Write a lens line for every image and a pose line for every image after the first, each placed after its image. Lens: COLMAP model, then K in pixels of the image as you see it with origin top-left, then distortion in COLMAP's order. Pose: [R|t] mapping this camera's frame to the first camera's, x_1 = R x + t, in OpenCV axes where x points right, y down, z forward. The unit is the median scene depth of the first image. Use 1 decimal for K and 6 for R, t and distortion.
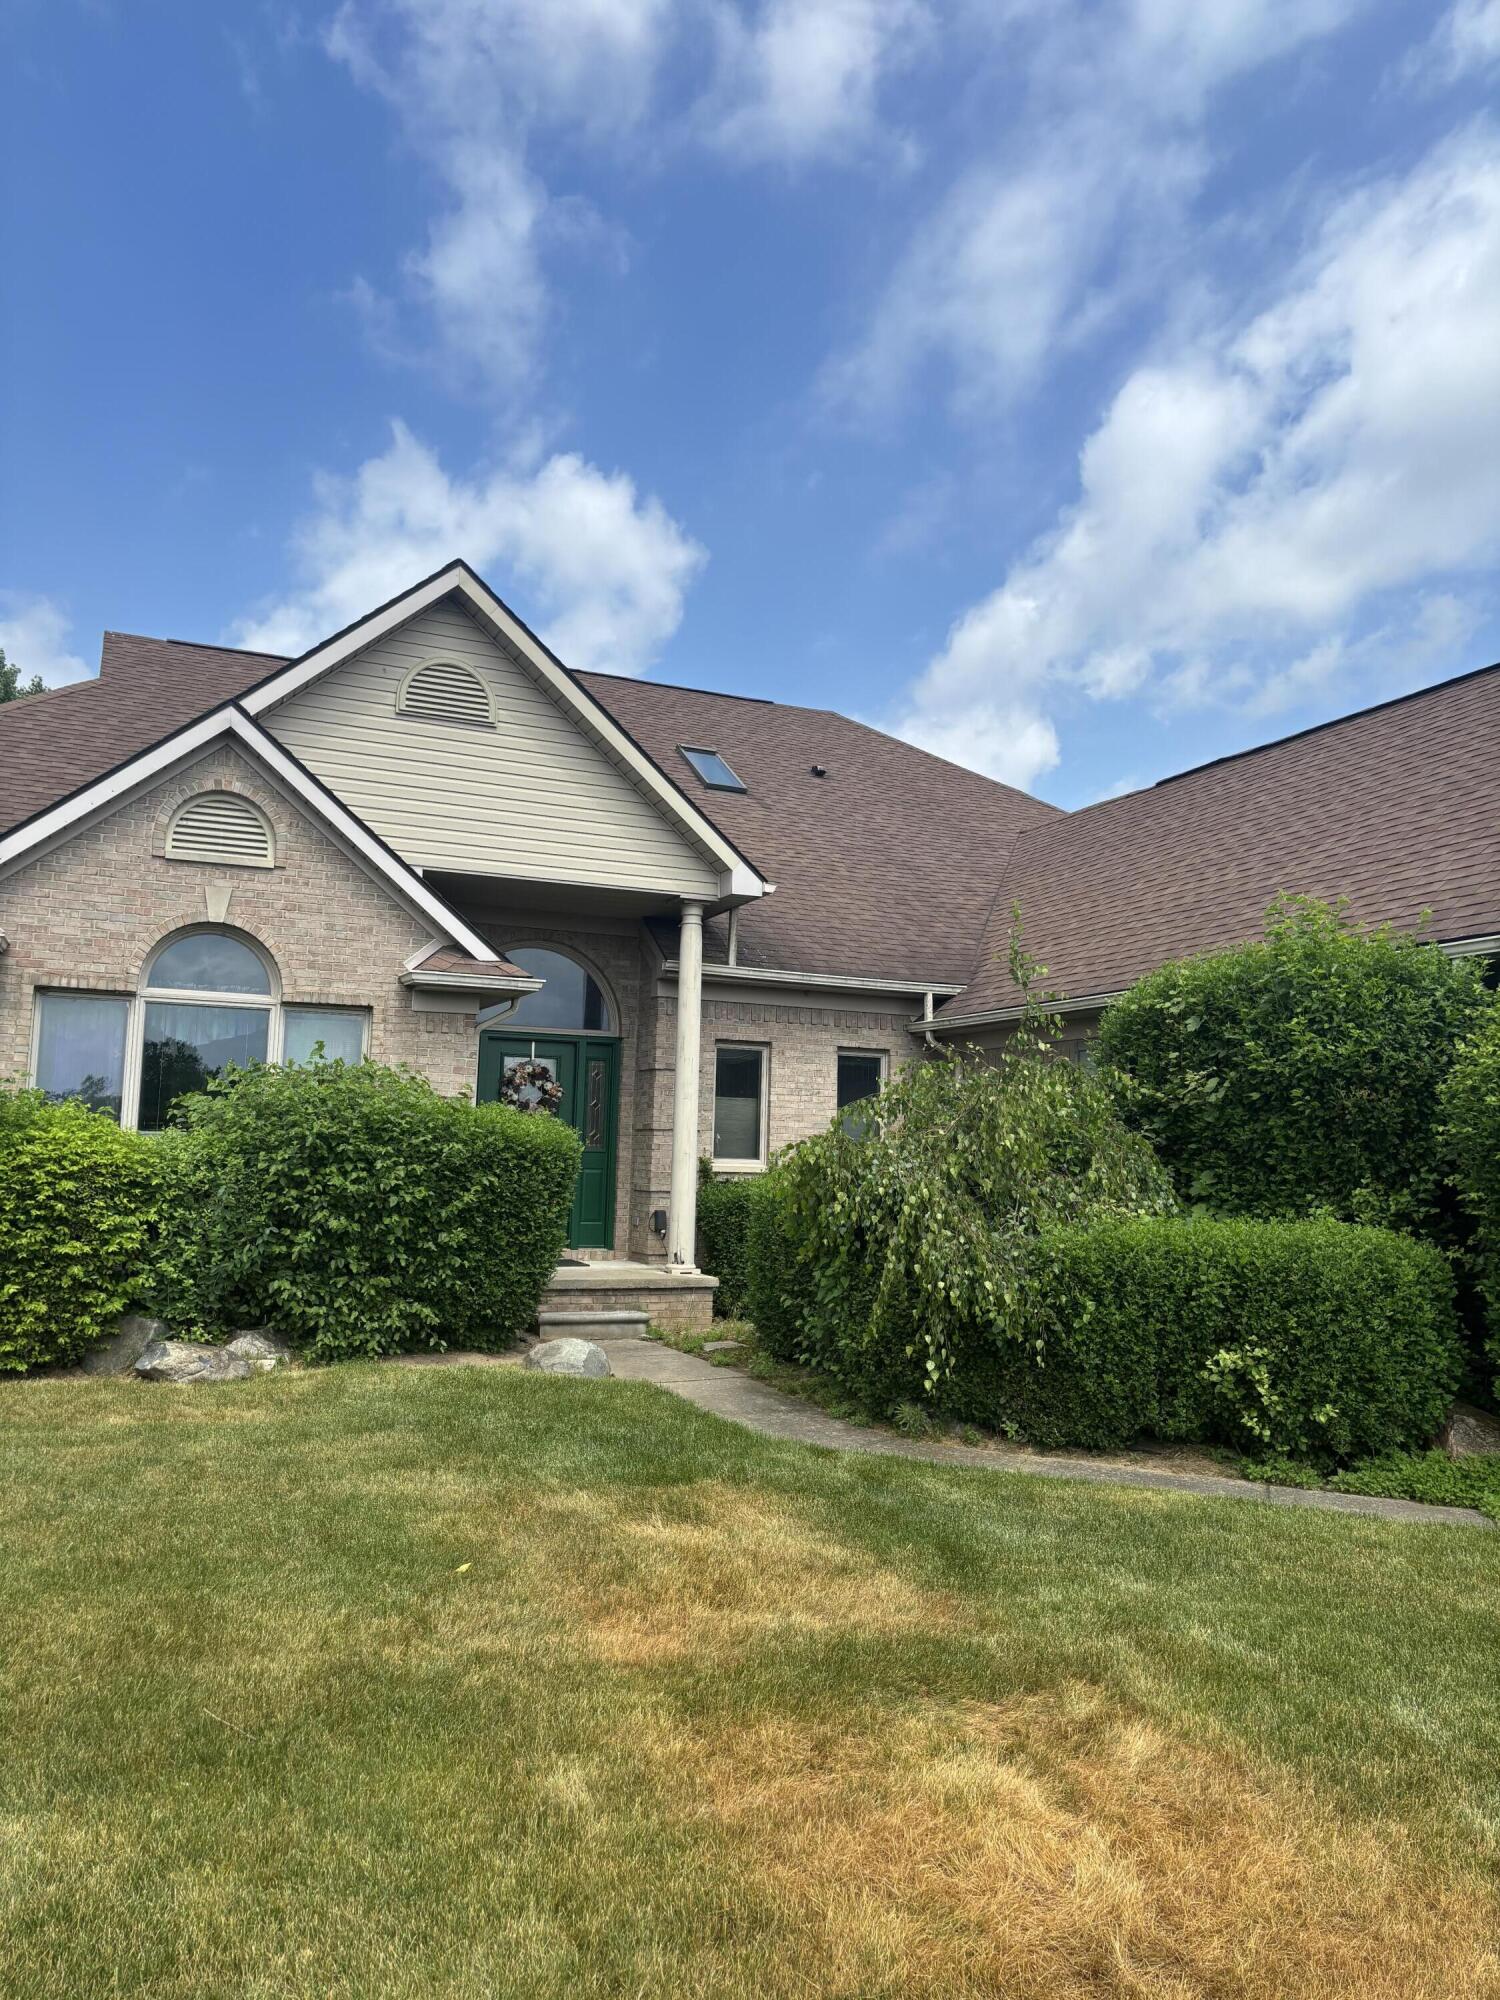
lens RADIAL K [[1515.5, 0, 734.2], [0, 1515.5, 996.6], [0, 0, 1]] dist [0.058043, -0.040443]
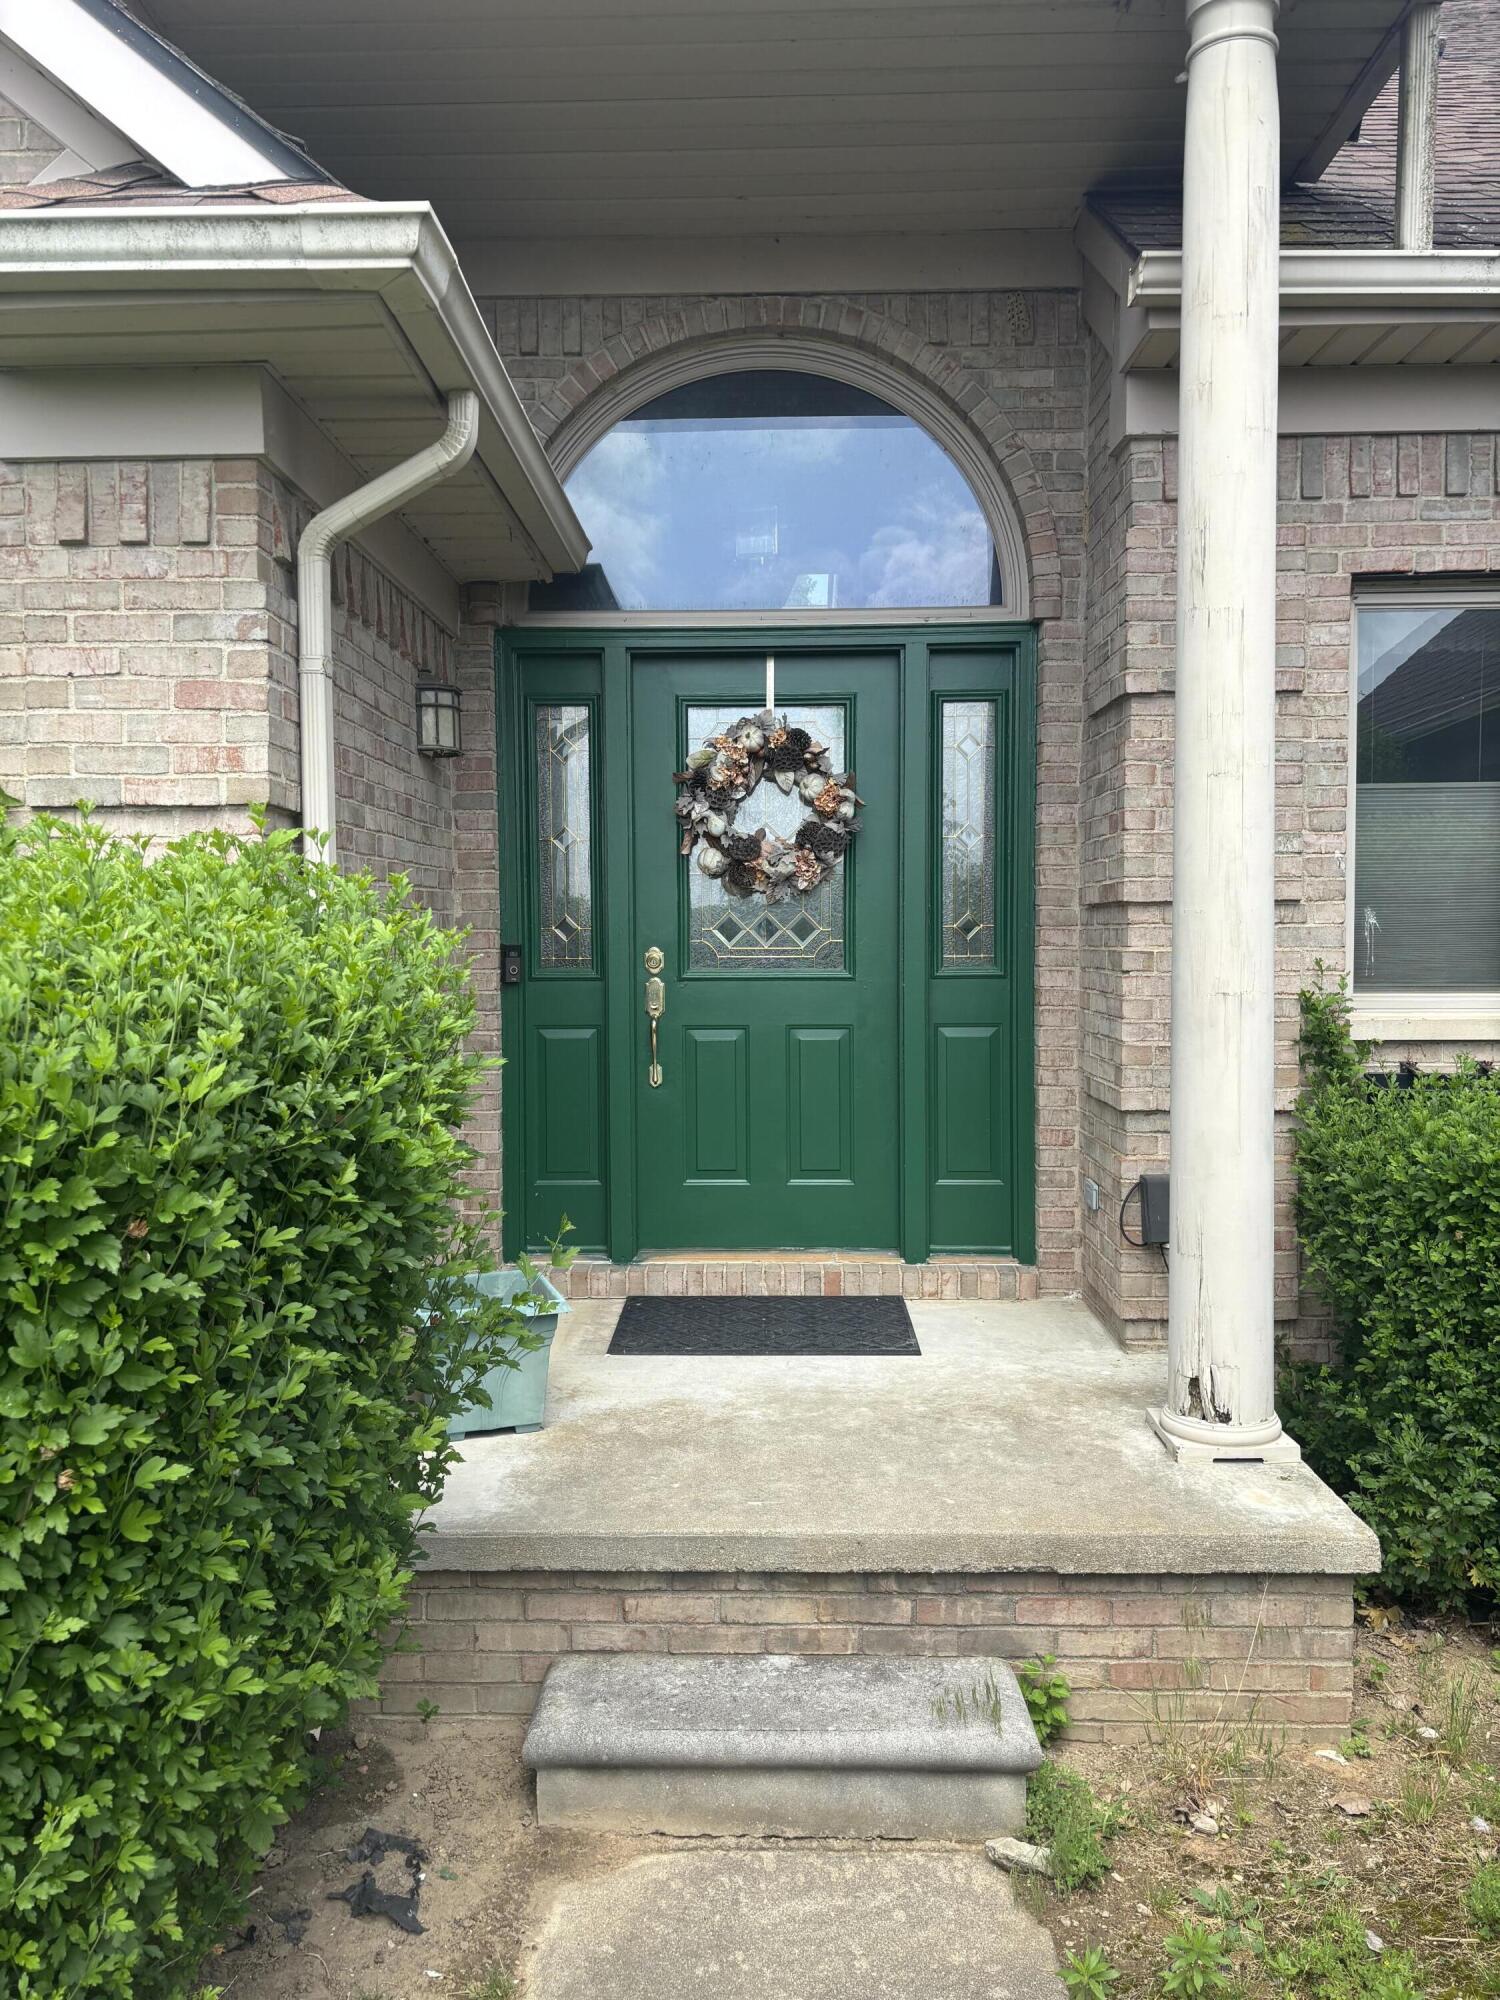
lens RADIAL K [[1515.5, 0, 742.6], [0, 1515.5, 989.0], [0, 0, 1]] dist [0.058043, -0.040443]
pose [[0.914777, -0.017755, -0.403569, -0.002838], [0.073781, 0.989572, 0.123705, 0.070769], [0.397165, -0.142939, 0.906548, 0.797692]]
